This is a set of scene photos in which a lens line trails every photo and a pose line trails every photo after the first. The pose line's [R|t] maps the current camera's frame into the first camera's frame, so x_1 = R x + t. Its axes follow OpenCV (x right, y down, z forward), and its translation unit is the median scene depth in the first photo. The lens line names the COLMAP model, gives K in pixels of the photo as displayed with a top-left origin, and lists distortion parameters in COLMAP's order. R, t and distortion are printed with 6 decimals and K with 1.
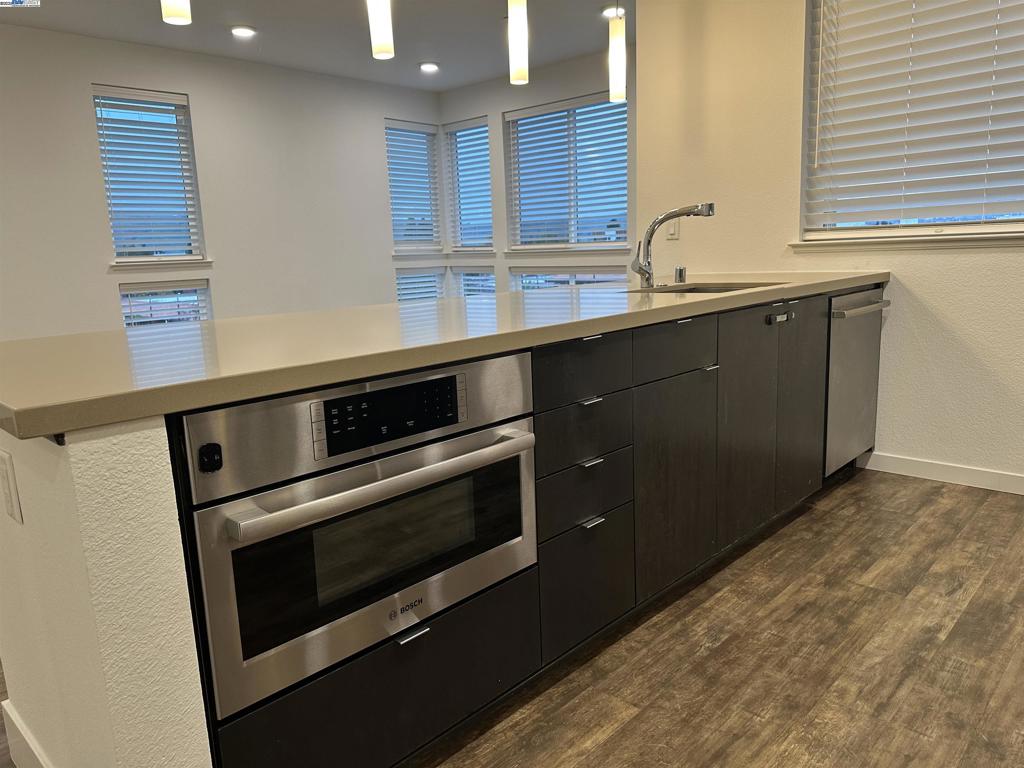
lens RADIAL K [[715.4, 0, 514.0], [0, 715.4, 411.1], [0, 0, 1]] dist [0.040814, -0.044225]
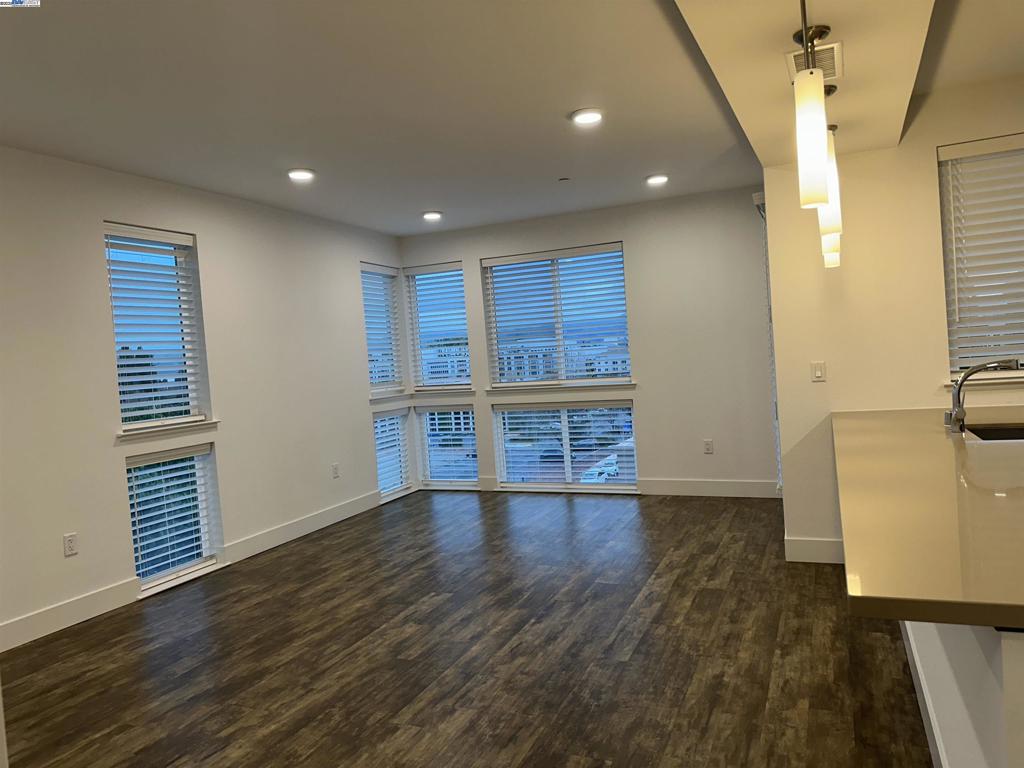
lens RADIAL K [[715.4, 0, 523.6], [0, 715.4, 409.0], [0, 0, 1]] dist [0.040814, -0.044225]
pose [[0.929704, -0.054907, 0.364193, -0.910816], [0.114956, 0.982686, -0.145305, -0.129098], [-0.349909, 0.176956, 0.919919, 0.202672]]
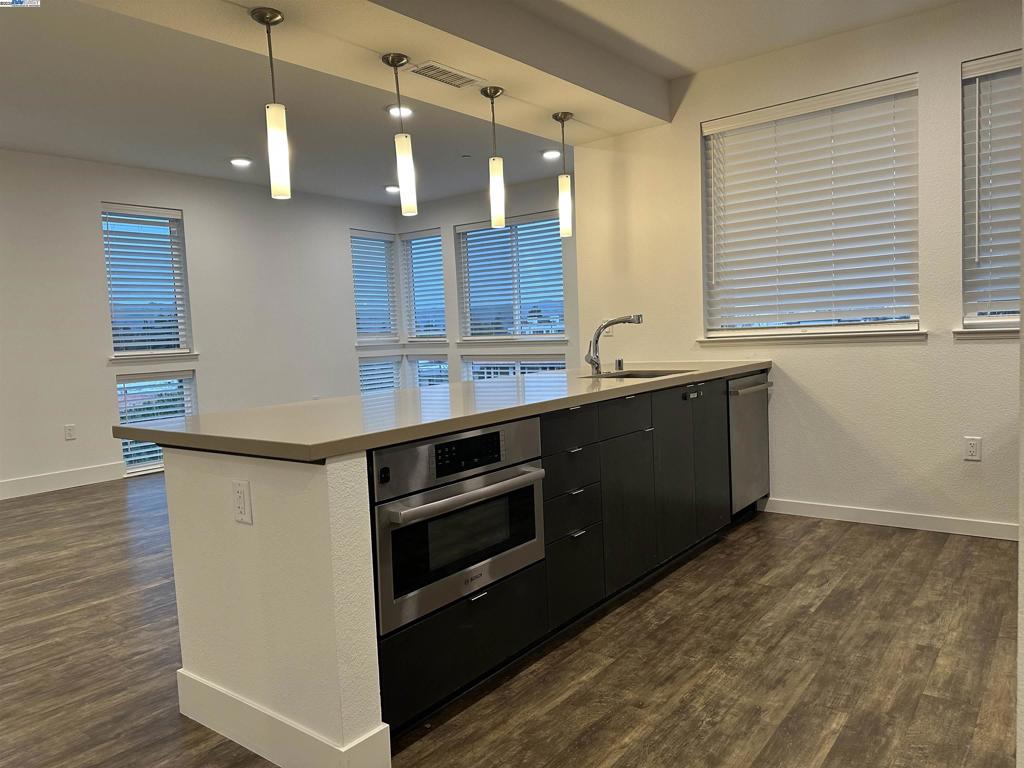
lens RADIAL K [[715.4, 0, 513.9], [0, 715.4, 415.5], [0, 0, 1]] dist [0.040814, -0.044225]
pose [[0.994423, -0.016051, 0.104238, -0.120731], [0.027304, 0.993836, -0.107448, 0.049152], [-0.101870, 0.109695, 0.988731, -0.333921]]
